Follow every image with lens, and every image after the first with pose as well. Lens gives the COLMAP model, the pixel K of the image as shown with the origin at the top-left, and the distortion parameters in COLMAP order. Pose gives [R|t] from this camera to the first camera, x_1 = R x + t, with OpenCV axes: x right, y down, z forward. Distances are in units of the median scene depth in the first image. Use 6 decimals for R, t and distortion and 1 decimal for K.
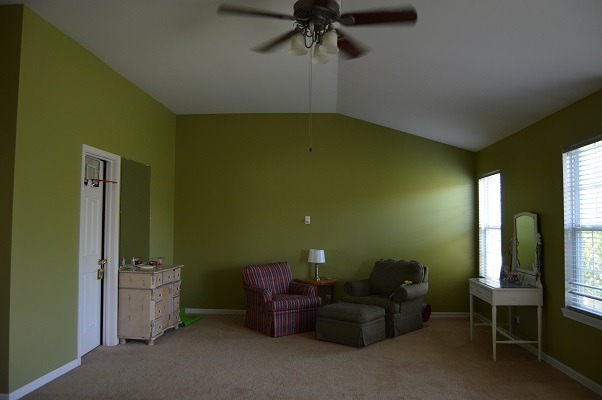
lens RADIAL K [[475.1, 0, 304.0], [0, 475.1, 199.2], [0, 0, 1]] dist [-0.099196, 0.045013]
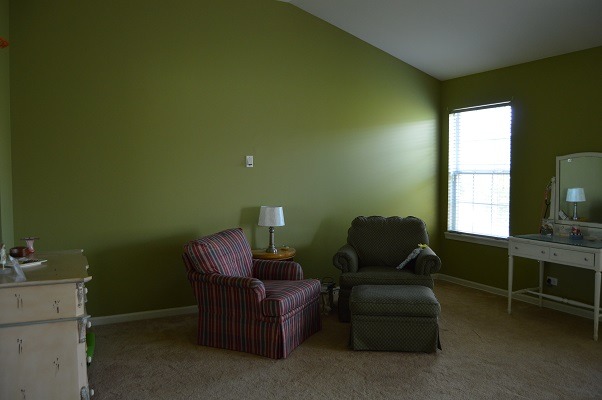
lens RADIAL K [[475.1, 0, 304.0], [0, 475.1, 199.2], [0, 0, 1]] dist [-0.099196, 0.045013]
pose [[0.855088, -0.032422, 0.517468, -0.296137], [-0.021566, 0.994955, 0.097976, 0.033246], [-0.518034, -0.094938, 0.850075, 0.448629]]
